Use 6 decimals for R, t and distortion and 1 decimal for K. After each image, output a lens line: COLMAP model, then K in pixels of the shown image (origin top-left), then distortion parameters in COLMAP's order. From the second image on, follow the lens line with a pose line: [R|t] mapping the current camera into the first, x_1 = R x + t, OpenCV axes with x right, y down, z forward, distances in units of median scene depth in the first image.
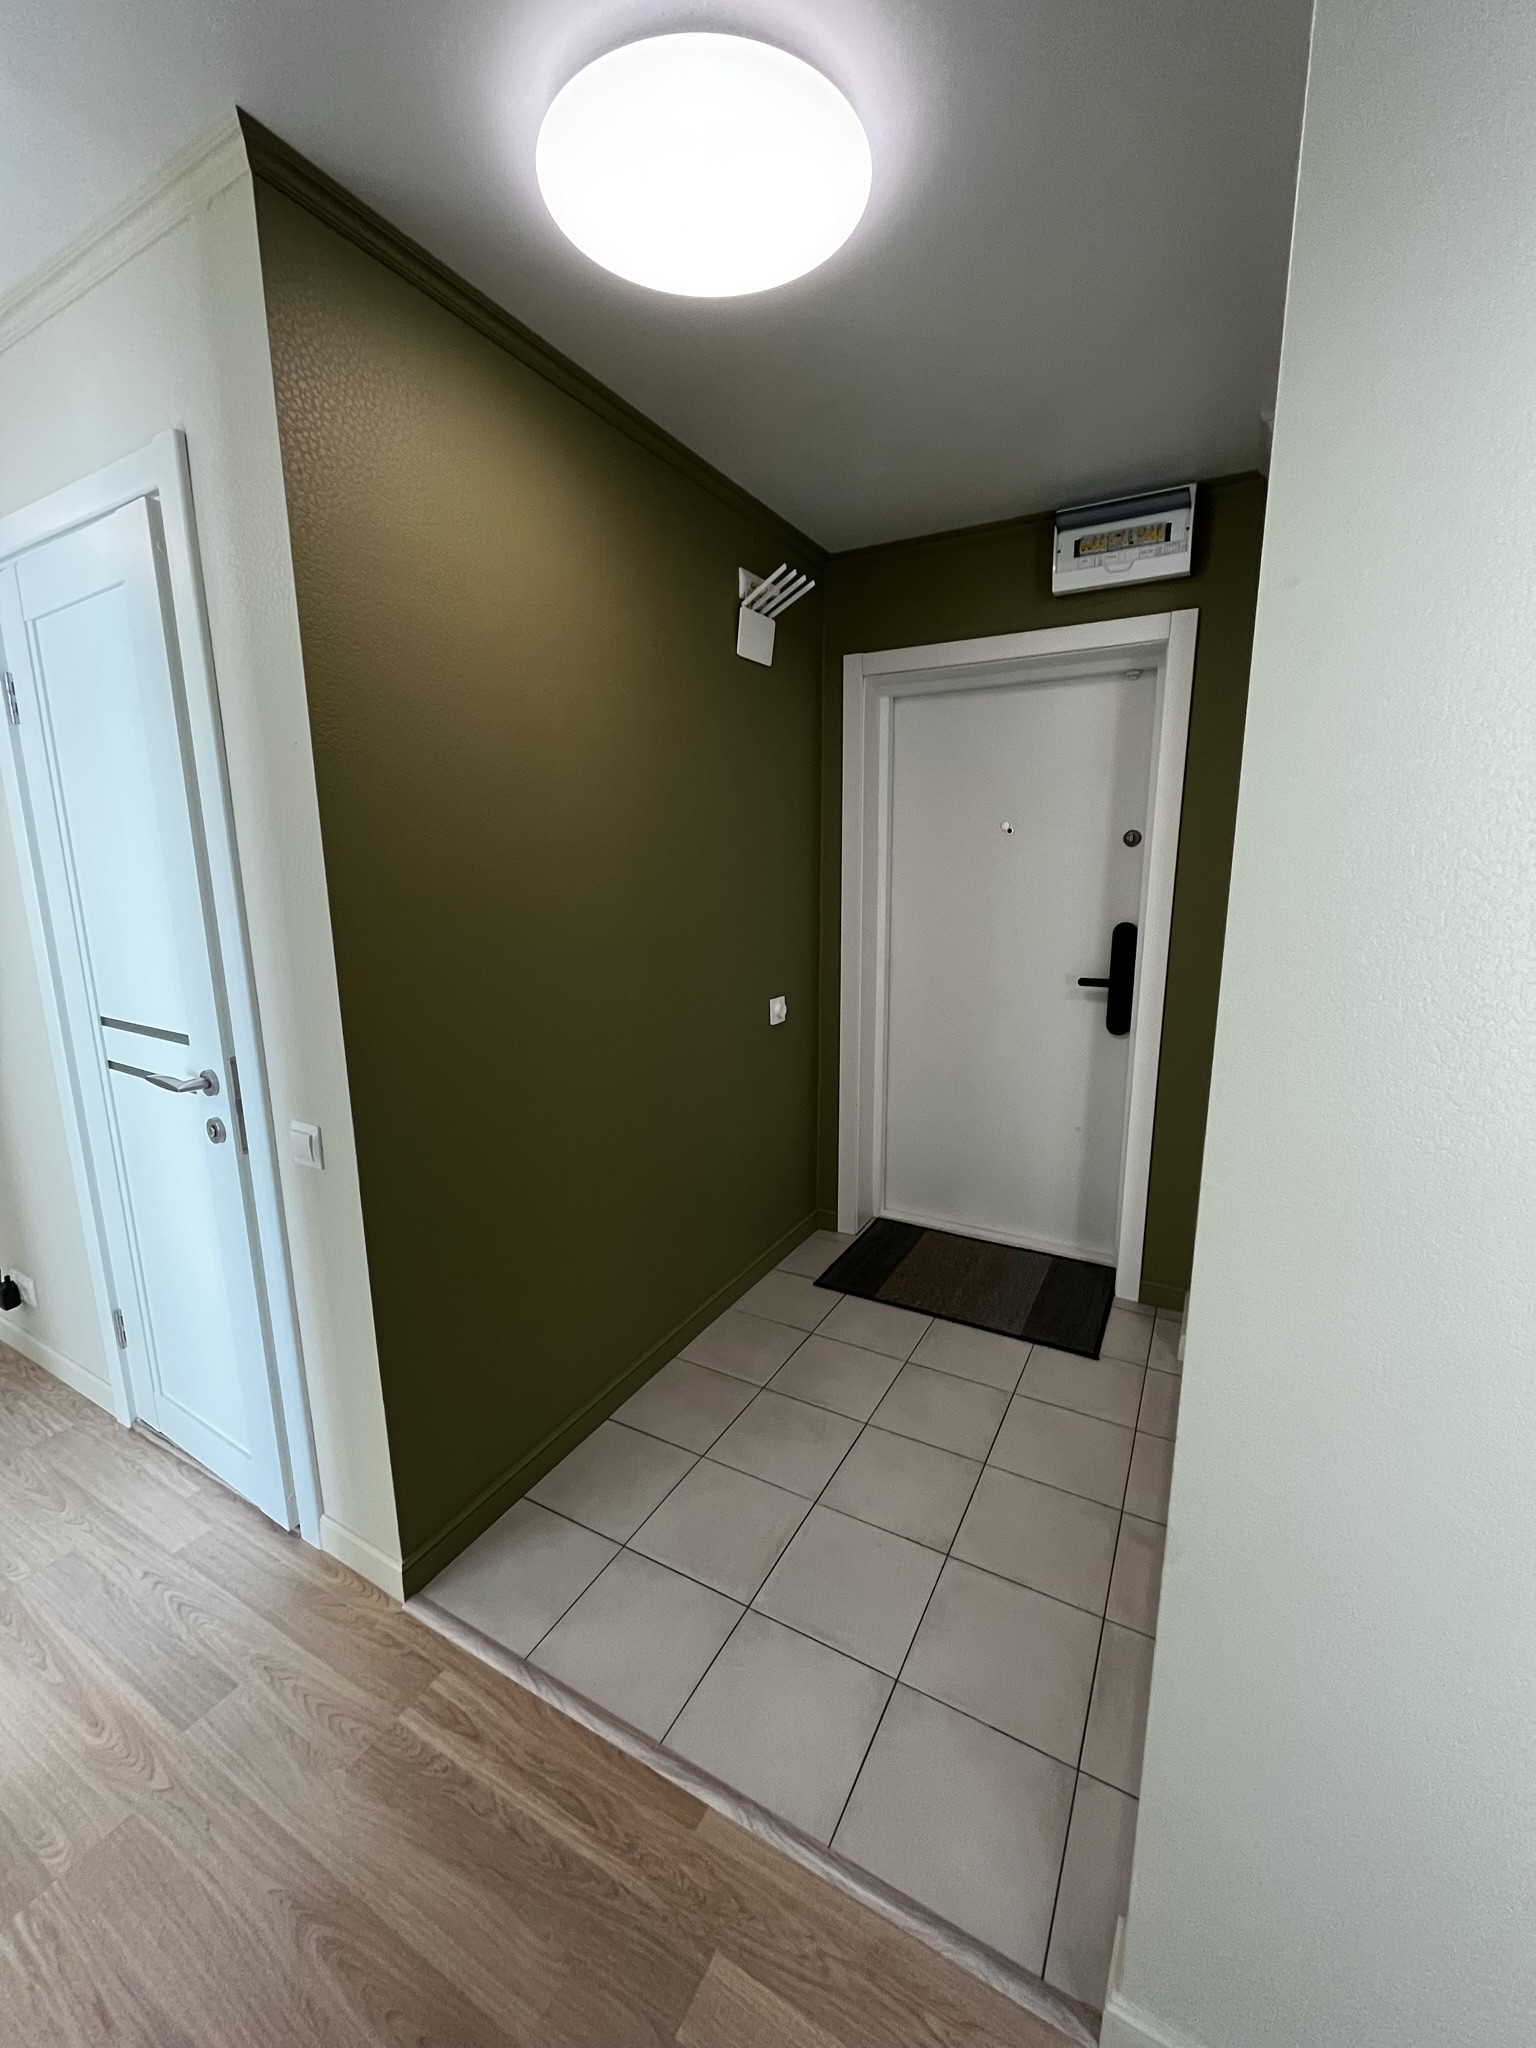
lens RADIAL K [[822.6, 0, 757.9], [0, 822.6, 1016.1], [0, 0, 1]] dist [-0.001805, -0.000464]
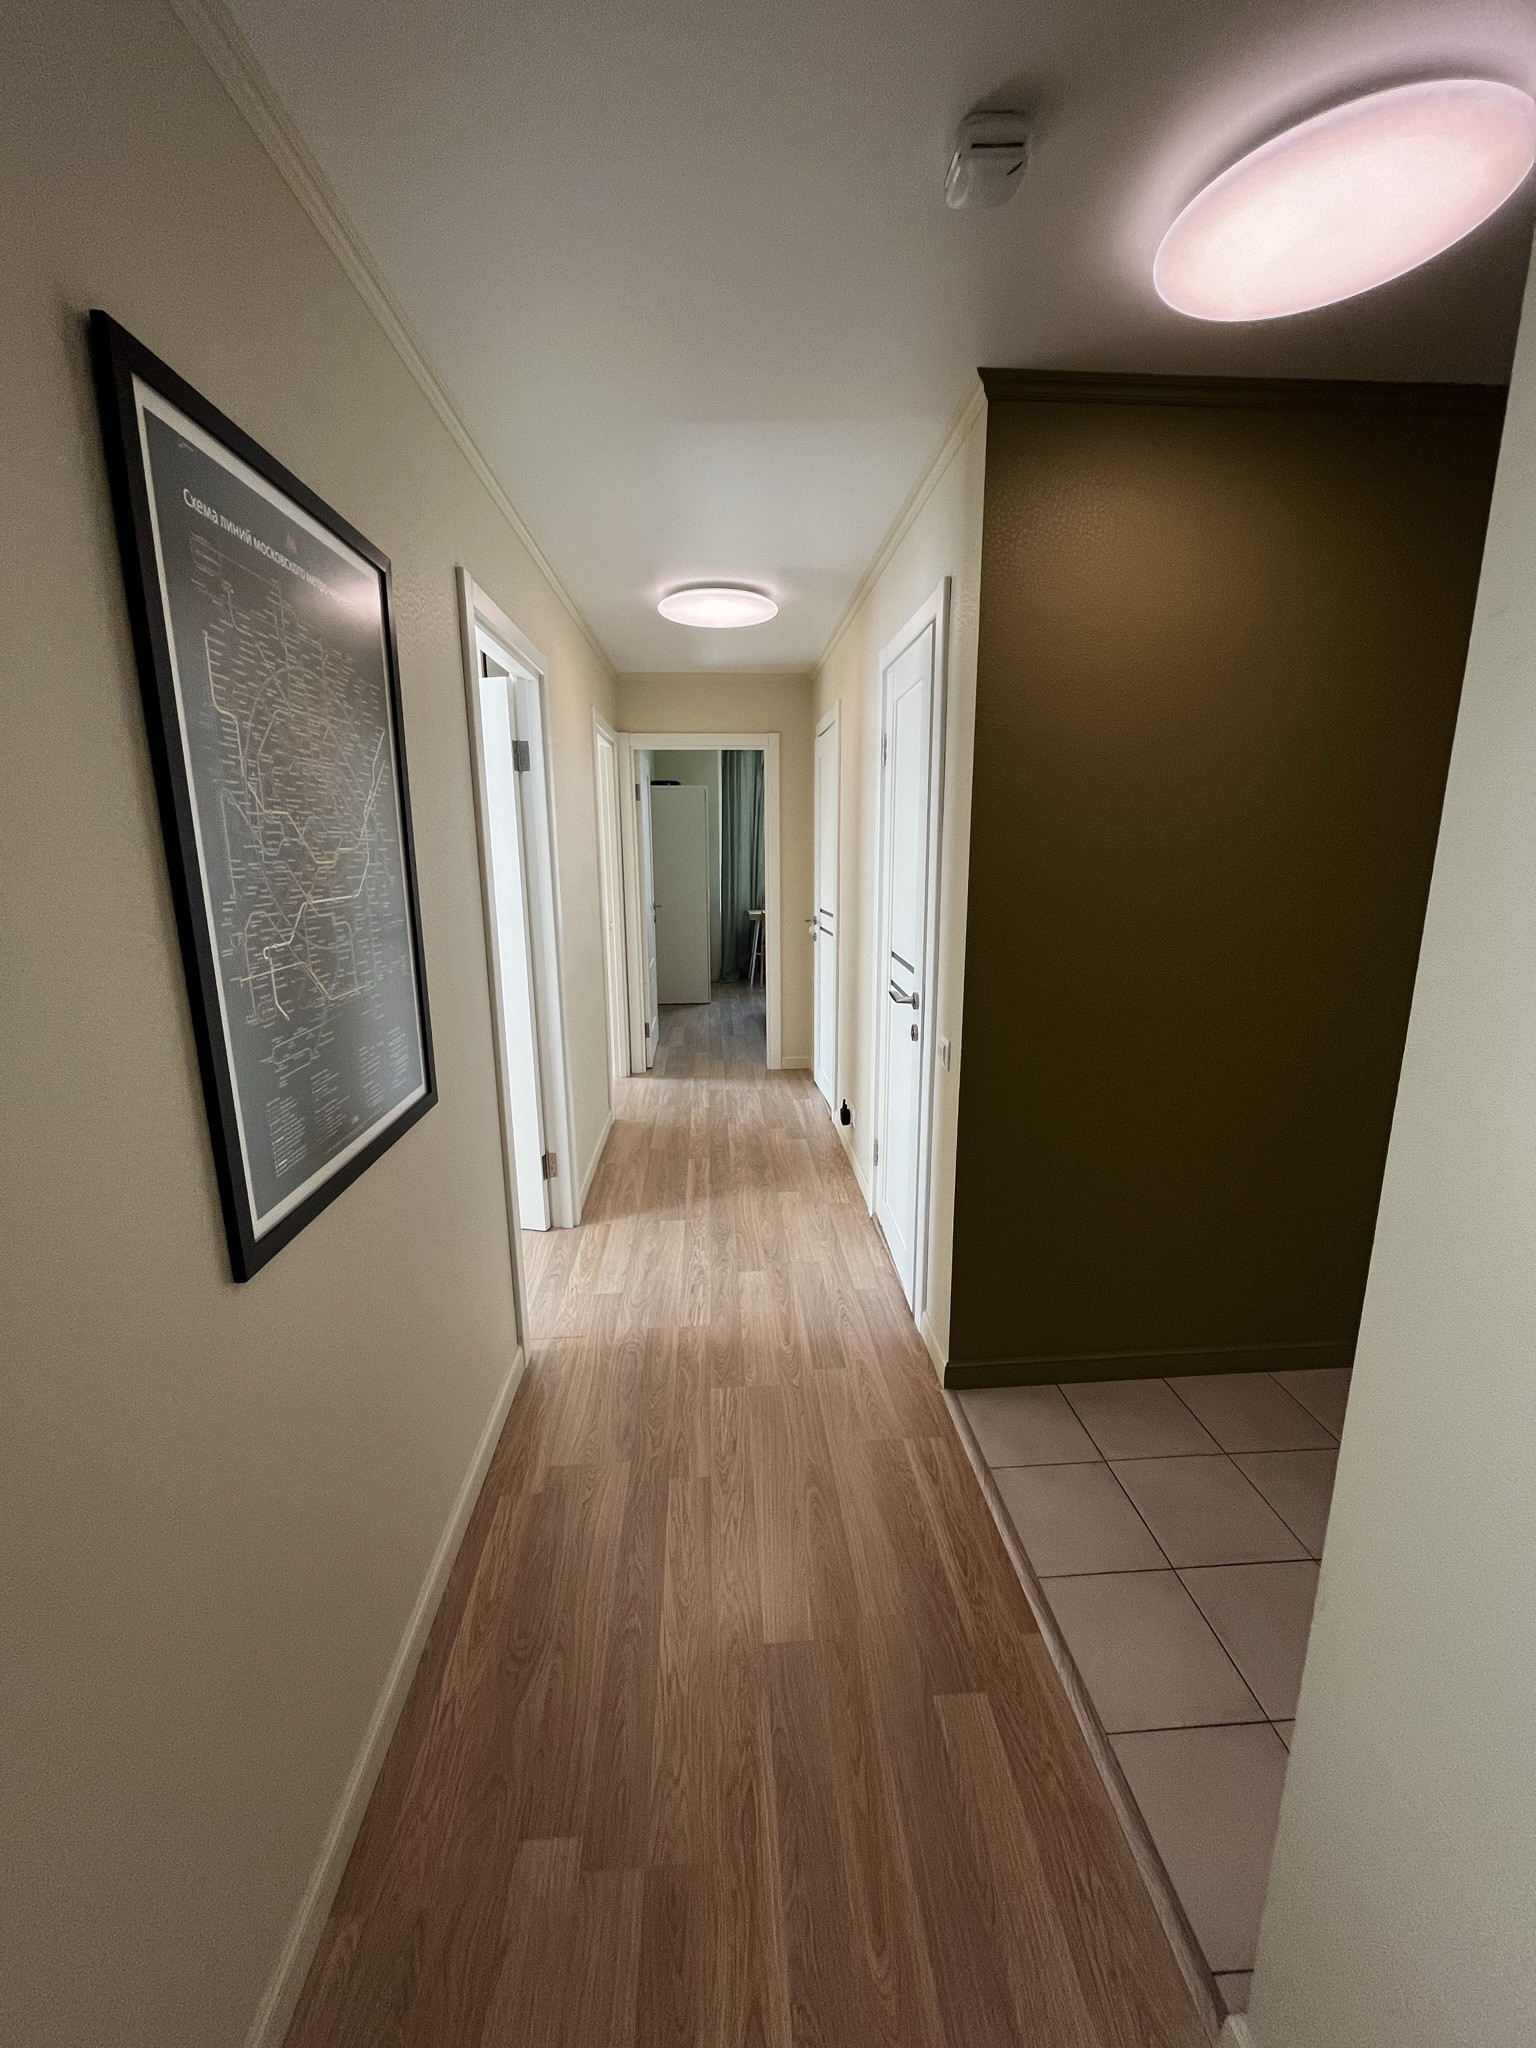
lens RADIAL K [[822.6, 0, 777.2], [0, 822.6, 1014.0], [0, 0, 1]] dist [-0.001805, -0.000464]
pose [[0.553072, 0.178568, -0.813772, 0.502961], [-0.157809, 0.981532, 0.108127, -0.020920], [0.818051, 0.068619, 0.571037, -0.085255]]
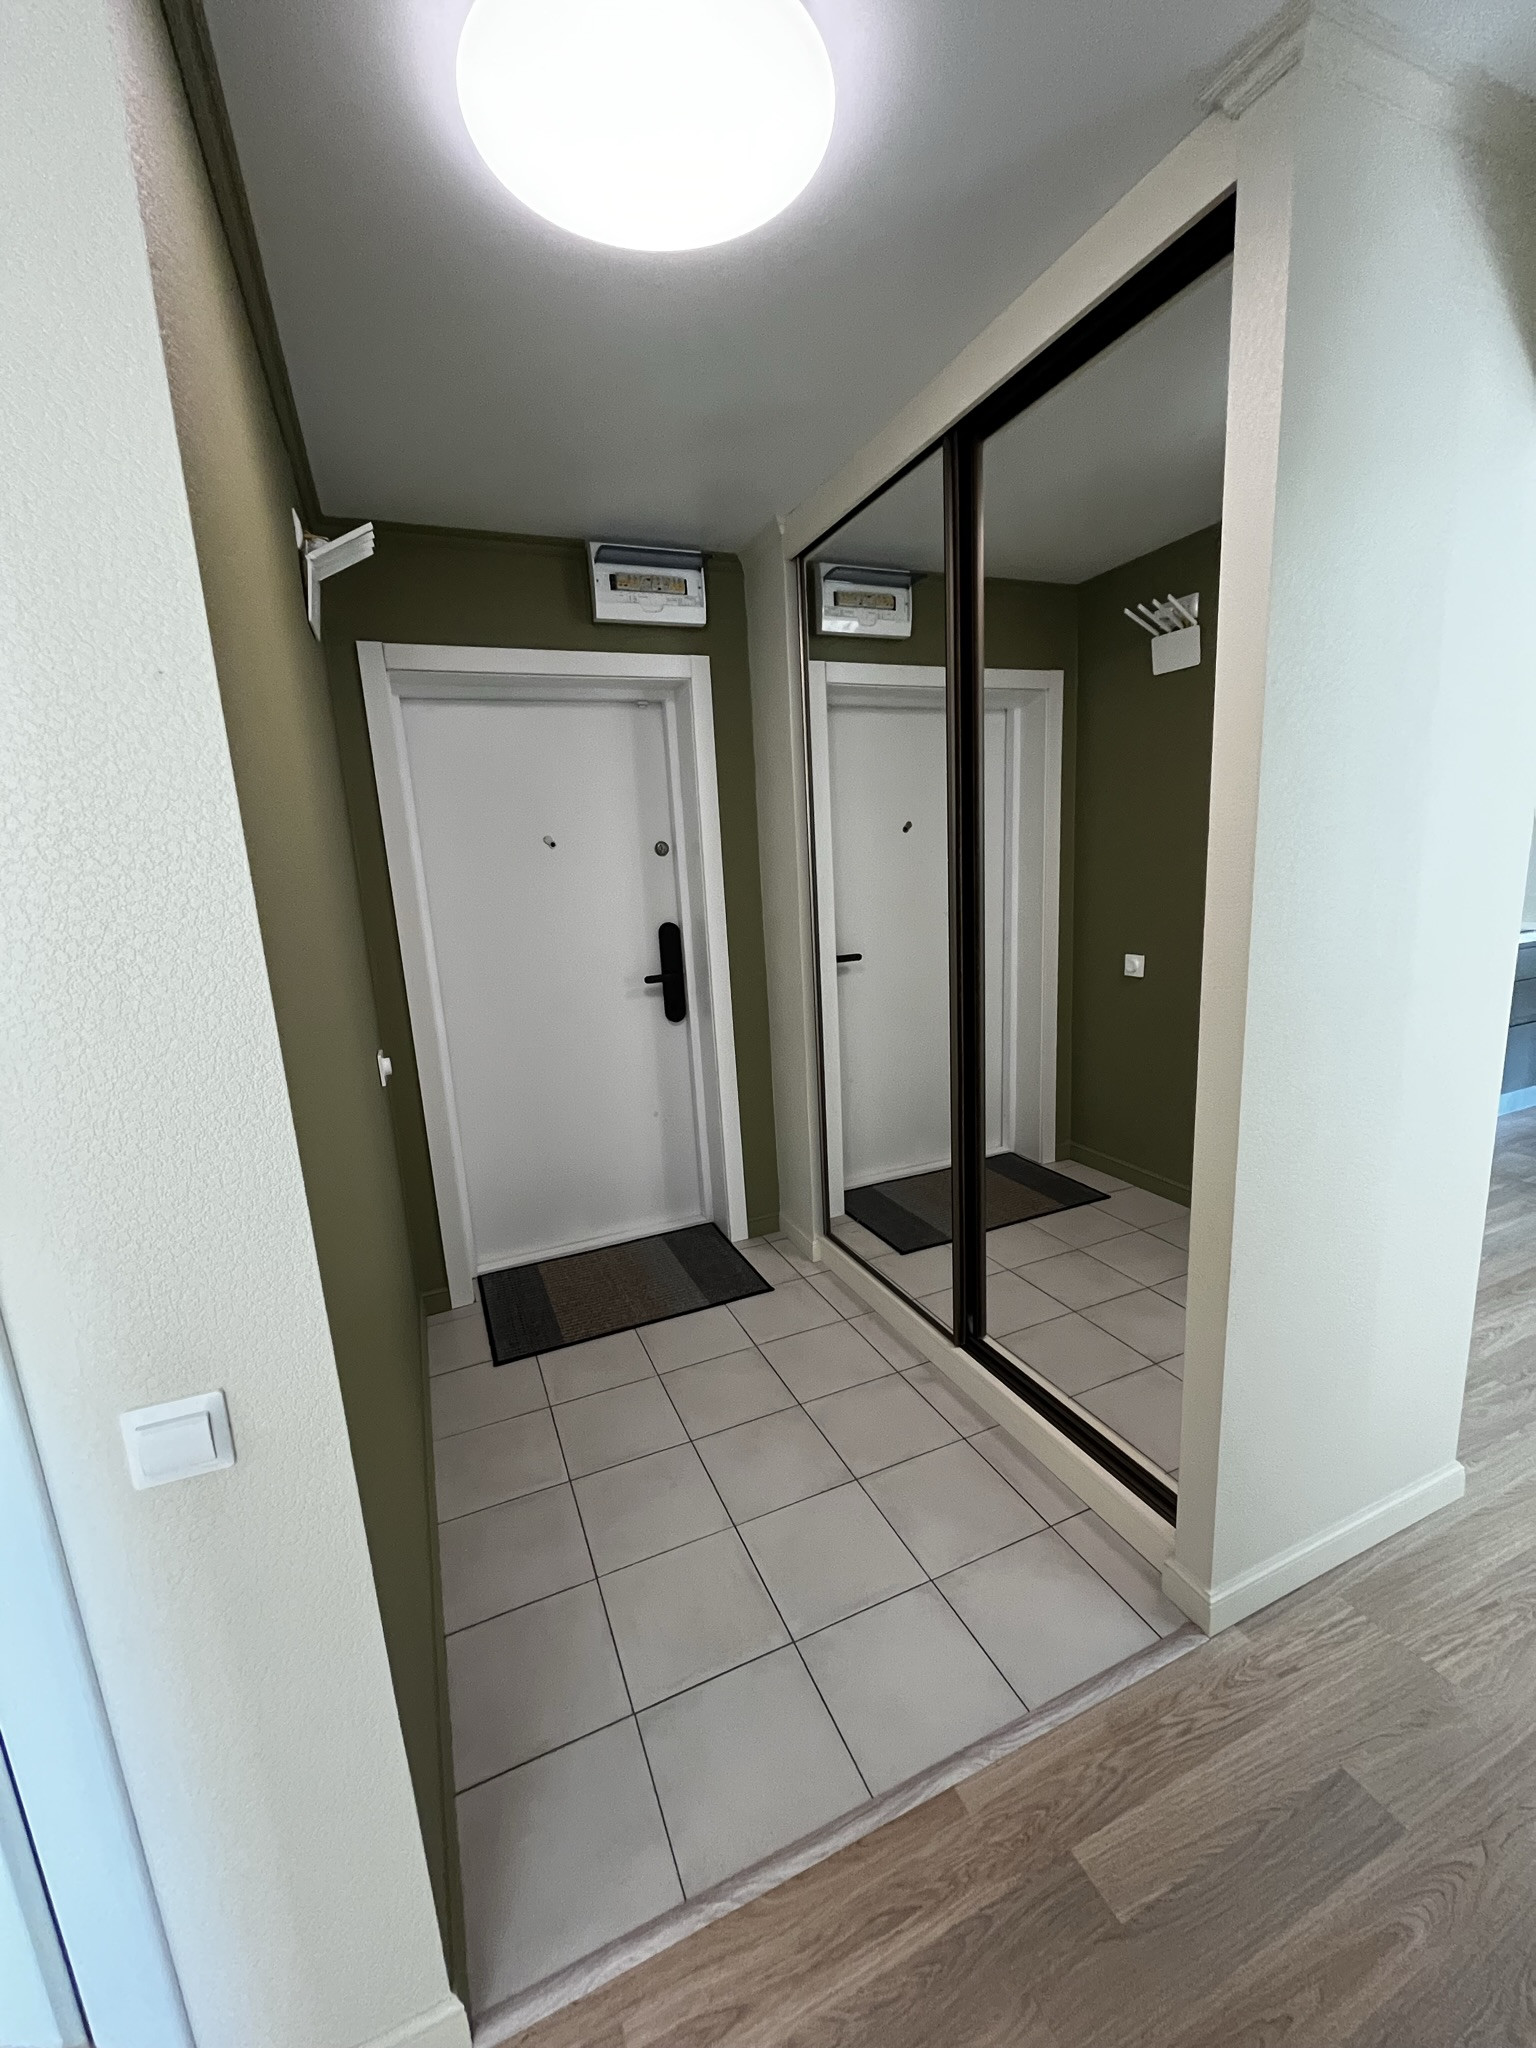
lens RADIAL K [[822.6, 0, 751.6], [0, 822.6, 1025.7], [0, 0, 1]] dist [-0.001805, -0.000464]
pose [[0.616109, -0.184787, 0.765679, -0.733196], [0.199663, 0.976981, 0.075122, -0.074583], [-0.761935, 0.106594, 0.638821, 0.395095]]
